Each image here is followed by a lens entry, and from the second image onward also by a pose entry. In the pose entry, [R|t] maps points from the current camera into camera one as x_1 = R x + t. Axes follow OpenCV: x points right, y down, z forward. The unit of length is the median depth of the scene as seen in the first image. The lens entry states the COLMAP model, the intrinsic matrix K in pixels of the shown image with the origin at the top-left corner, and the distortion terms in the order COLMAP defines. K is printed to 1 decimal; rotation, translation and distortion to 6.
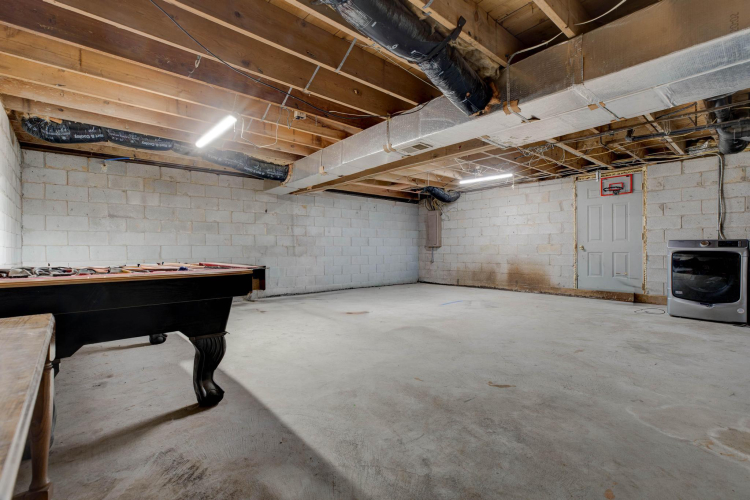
lens RADIAL K [[342.3, 0, 374.3], [0, 342.3, 248.7], [0, 0, 1]] dist [0.017724, -0.001342]
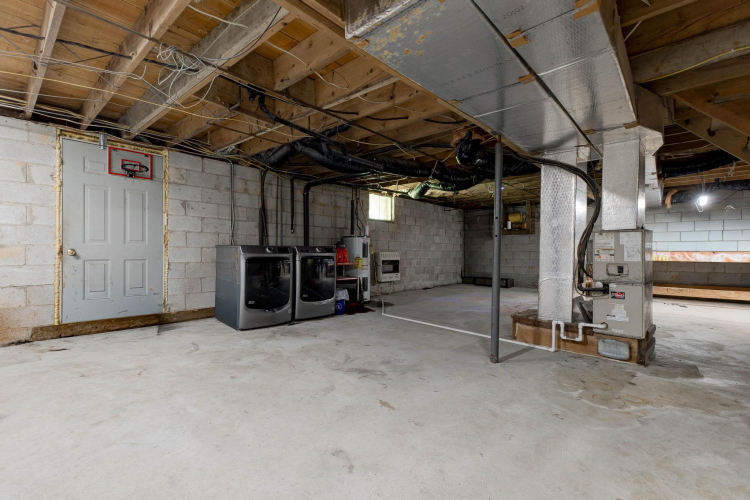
lens RADIAL K [[342.3, 0, 374.8], [0, 342.3, 250.2], [0, 0, 1]] dist [0.017724, -0.001342]
pose [[-0.117640, 0.005591, 0.993041, -0.054532], [-0.004025, 0.999973, -0.006107, -0.006685], [-0.993048, -0.004716, -0.117614, 0.626864]]
